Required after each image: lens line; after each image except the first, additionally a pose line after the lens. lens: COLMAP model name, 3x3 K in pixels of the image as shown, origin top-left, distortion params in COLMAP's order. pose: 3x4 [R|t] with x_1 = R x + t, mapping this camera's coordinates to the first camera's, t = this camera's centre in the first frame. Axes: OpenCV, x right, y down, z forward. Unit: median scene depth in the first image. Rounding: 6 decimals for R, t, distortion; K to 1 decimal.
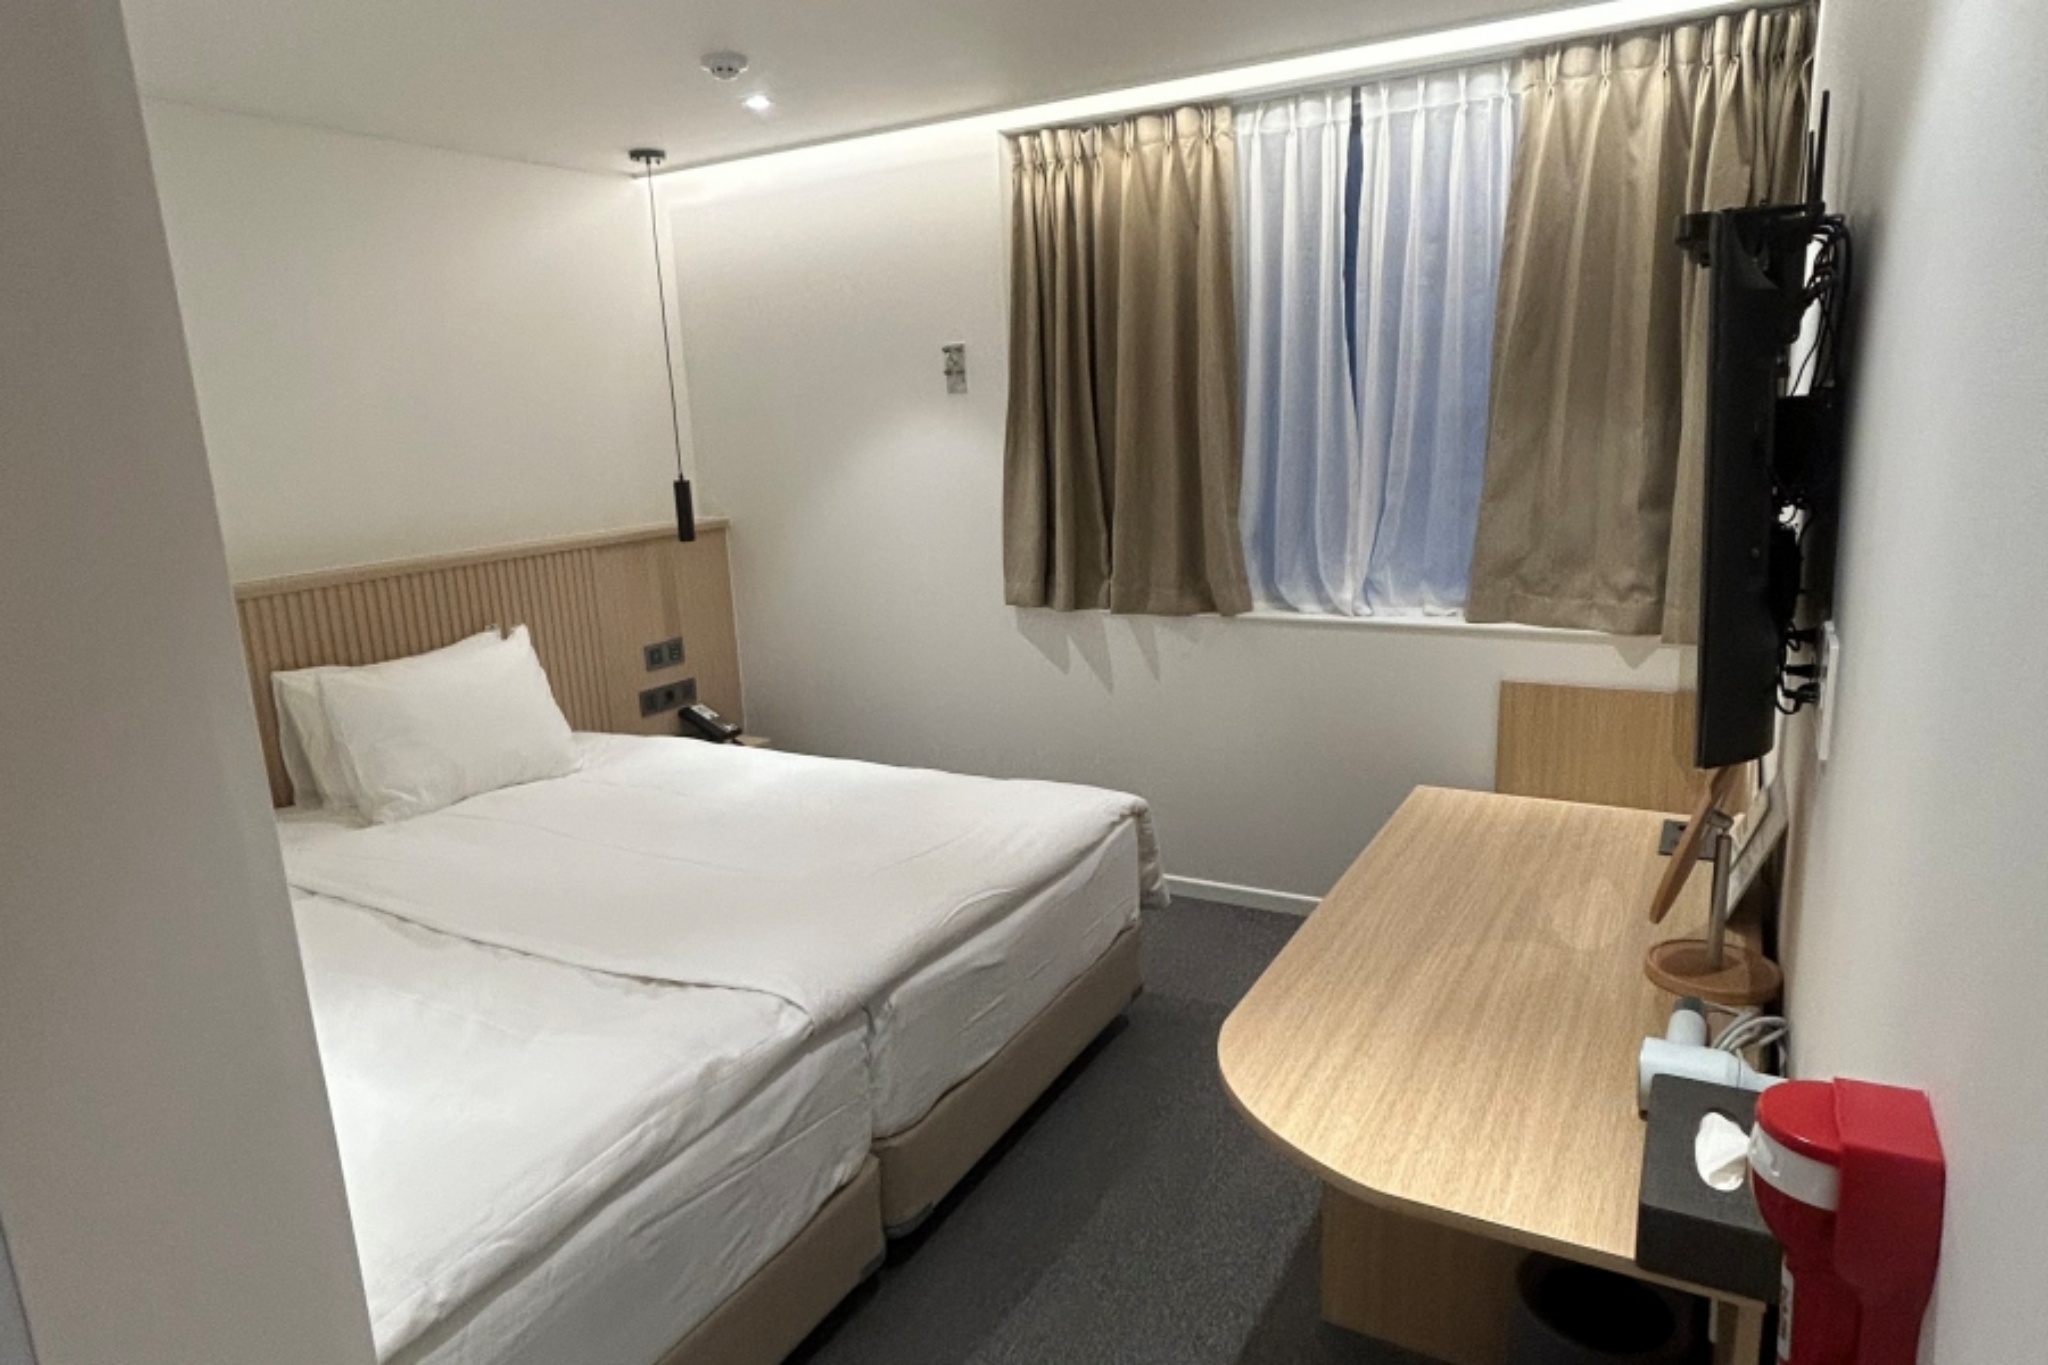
lens RADIAL K [[1185.0, 0, 1021.0], [0, 1185.0, 686.8], [0, 0, 1]] dist [0.000851, -0.005924]
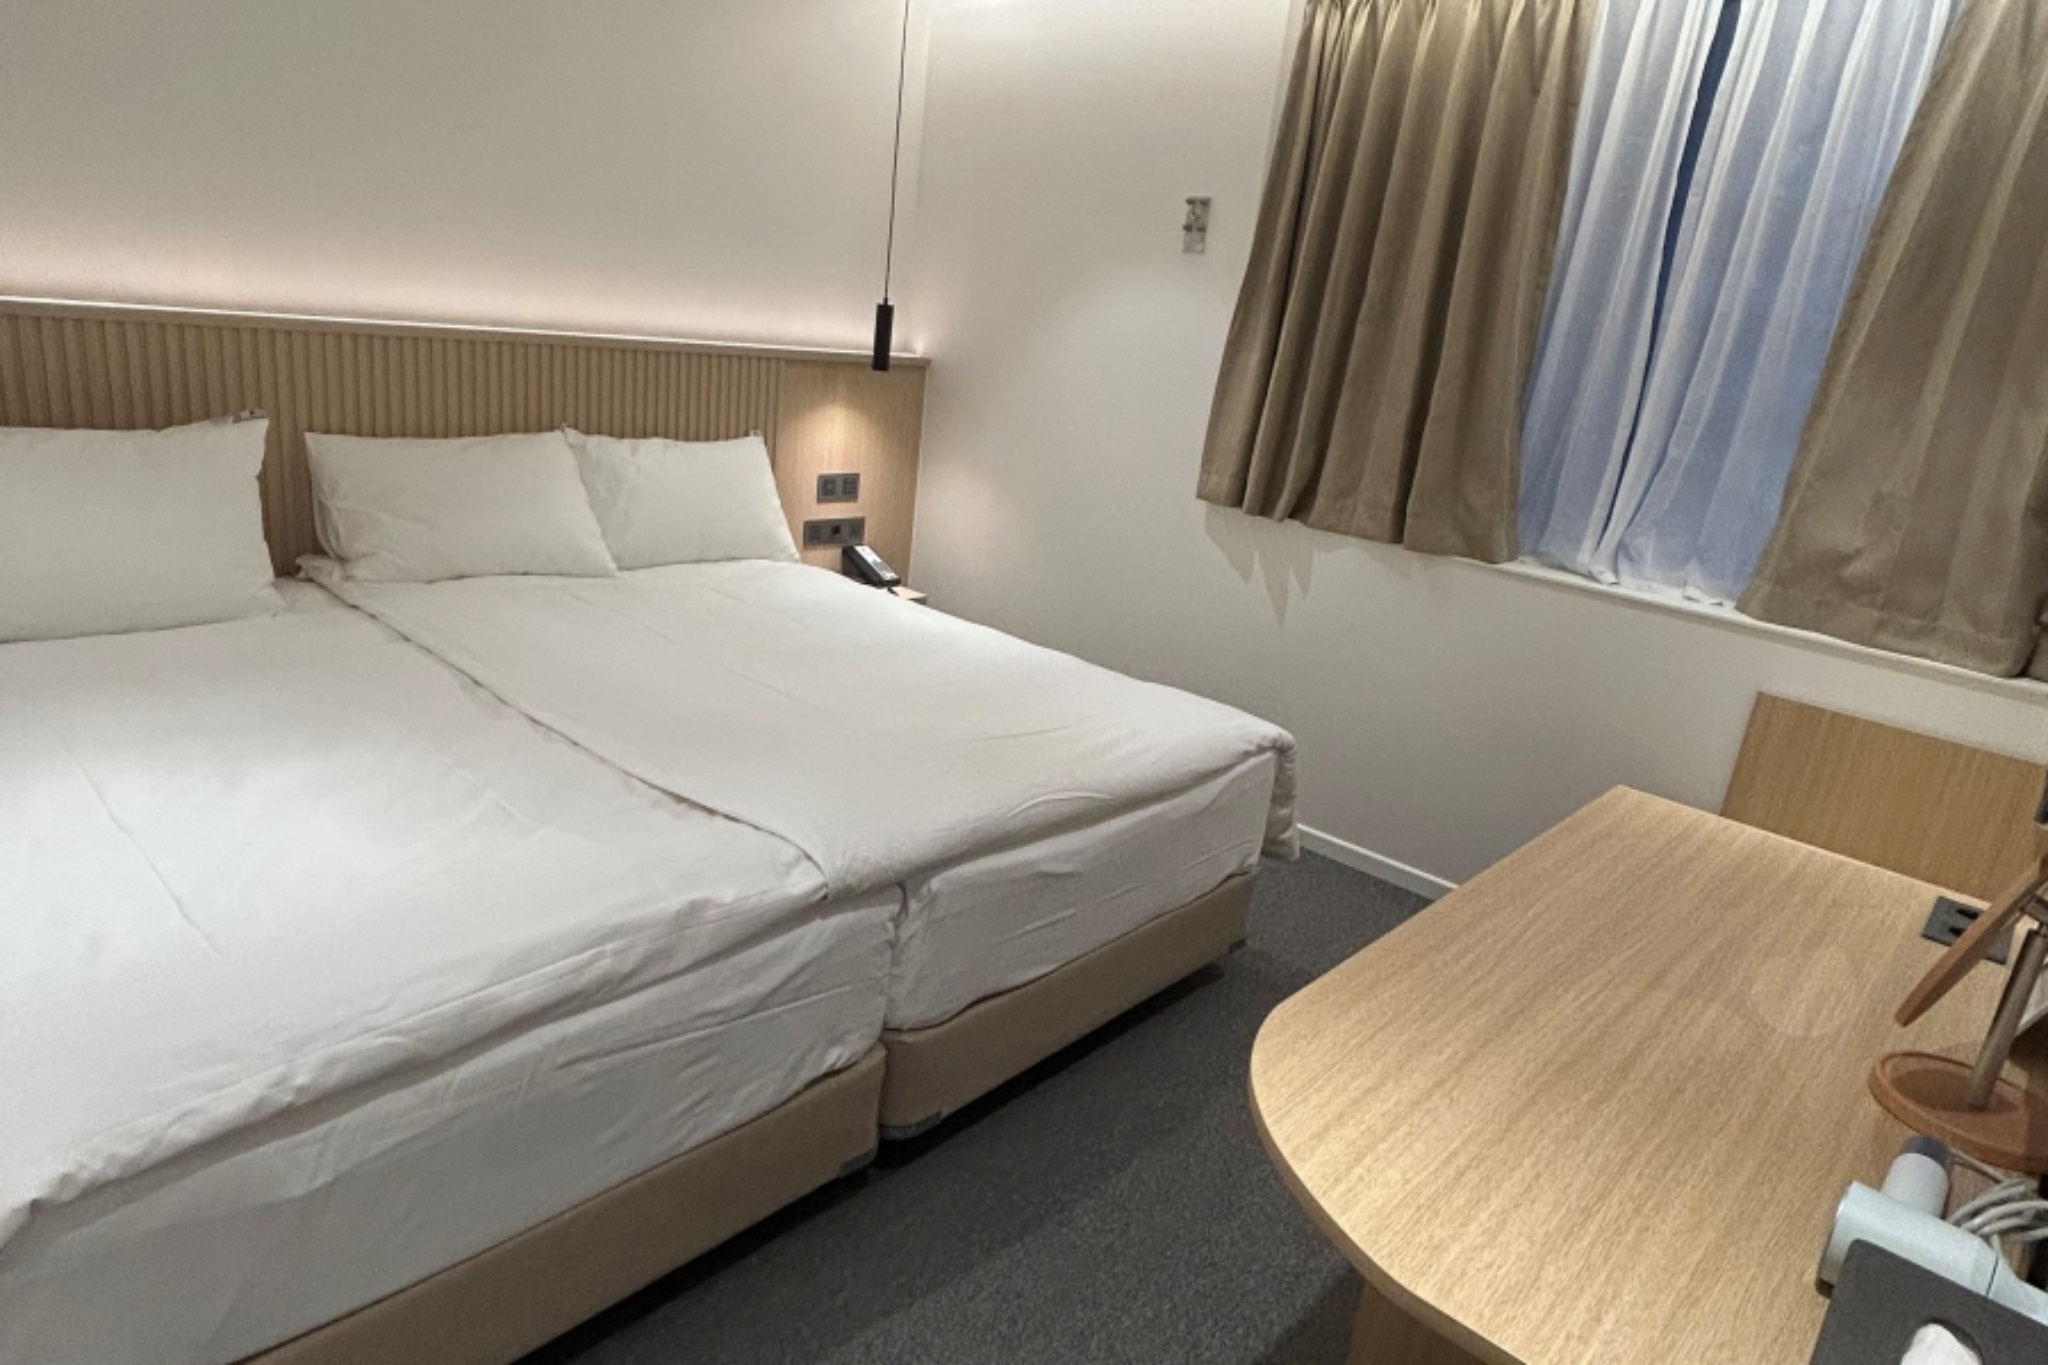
lens RADIAL K [[1185.0, 0, 1032.0], [0, 1185.0, 681.2], [0, 0, 1]] dist [0.000851, -0.005924]
pose [[0.965066, 0.209400, -0.157478, 0.066379], [-0.198075, 0.976526, 0.084641, 0.027648], [0.171505, -0.050492, 0.983889, 0.150353]]
